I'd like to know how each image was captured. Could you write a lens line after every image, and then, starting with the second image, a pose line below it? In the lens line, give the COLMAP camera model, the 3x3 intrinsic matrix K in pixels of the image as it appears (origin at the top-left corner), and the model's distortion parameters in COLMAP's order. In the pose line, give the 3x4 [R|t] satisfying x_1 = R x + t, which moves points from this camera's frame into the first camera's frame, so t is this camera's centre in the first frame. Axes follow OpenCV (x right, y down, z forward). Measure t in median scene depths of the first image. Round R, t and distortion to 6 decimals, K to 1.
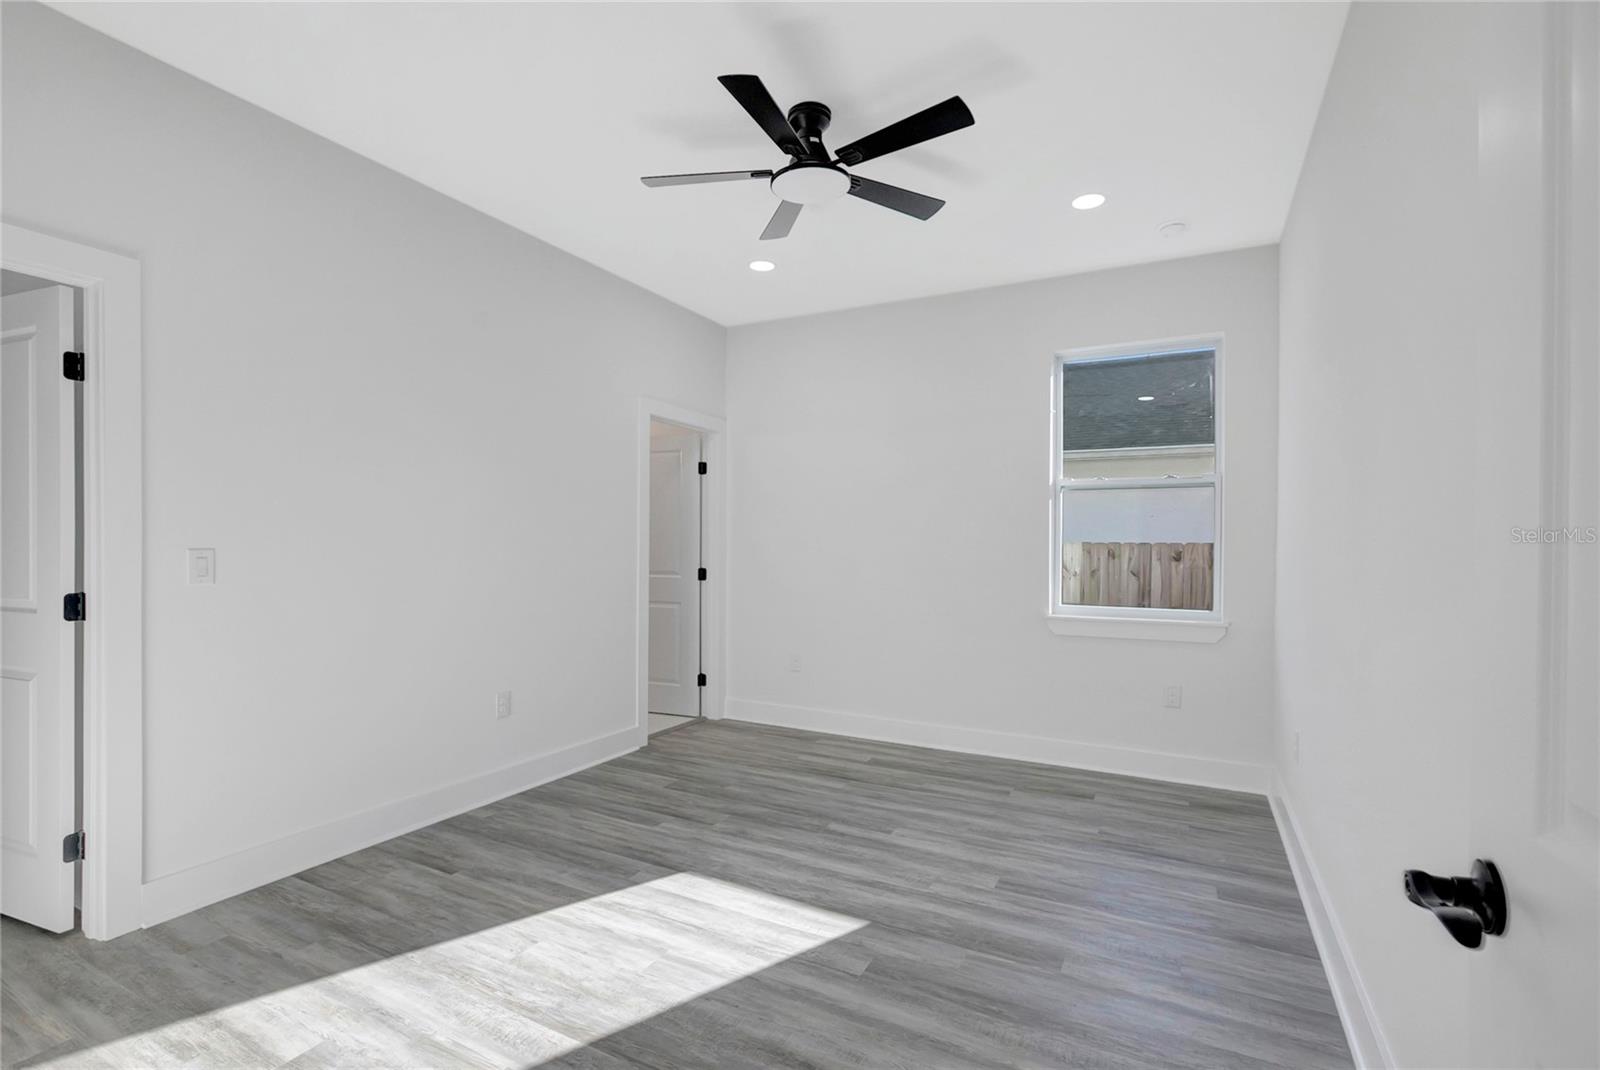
lens RADIAL K [[739.7, 0, 805.1], [0, 739.7, 544.3], [0, 0, 1]] dist [-0.022948, 0.008940]
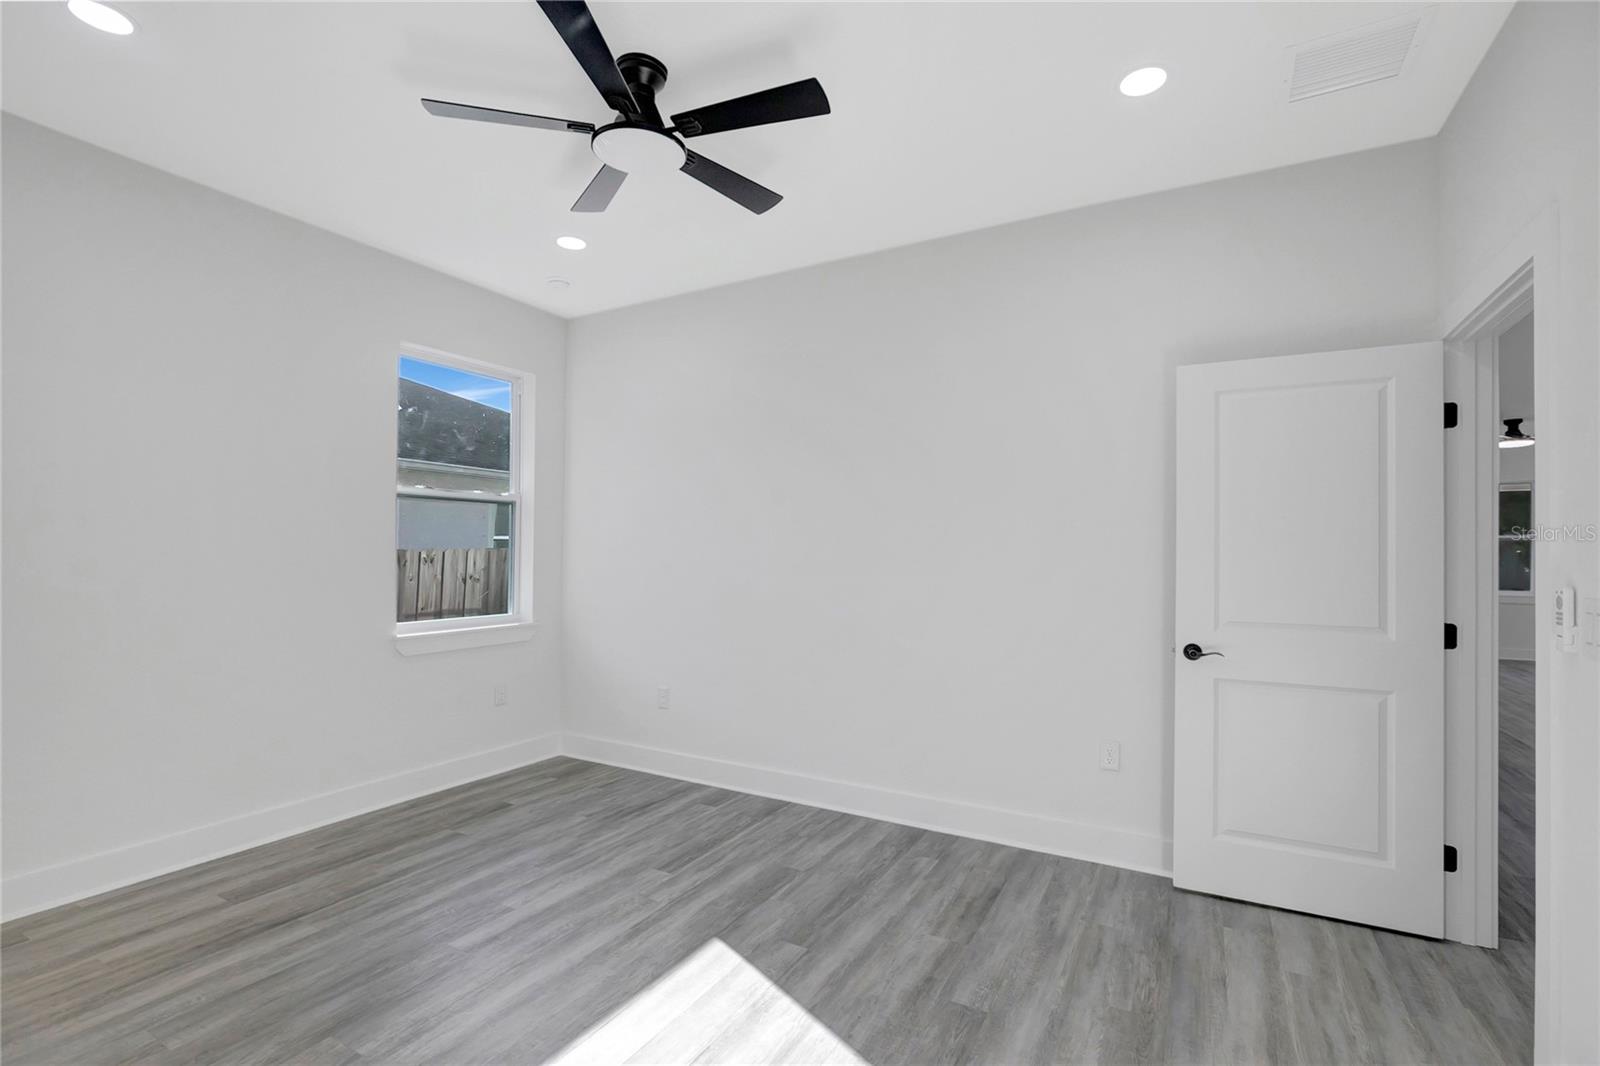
lens RADIAL K [[739.7, 0, 804.1], [0, 739.7, 540.2], [0, 0, 1]] dist [-0.022948, 0.008940]
pose [[0.016139, 0.008645, 0.999832, -0.655293], [-0.009654, 0.999917, -0.008490, -0.012564], [-0.999823, -0.009515, 0.016221, 0.626092]]
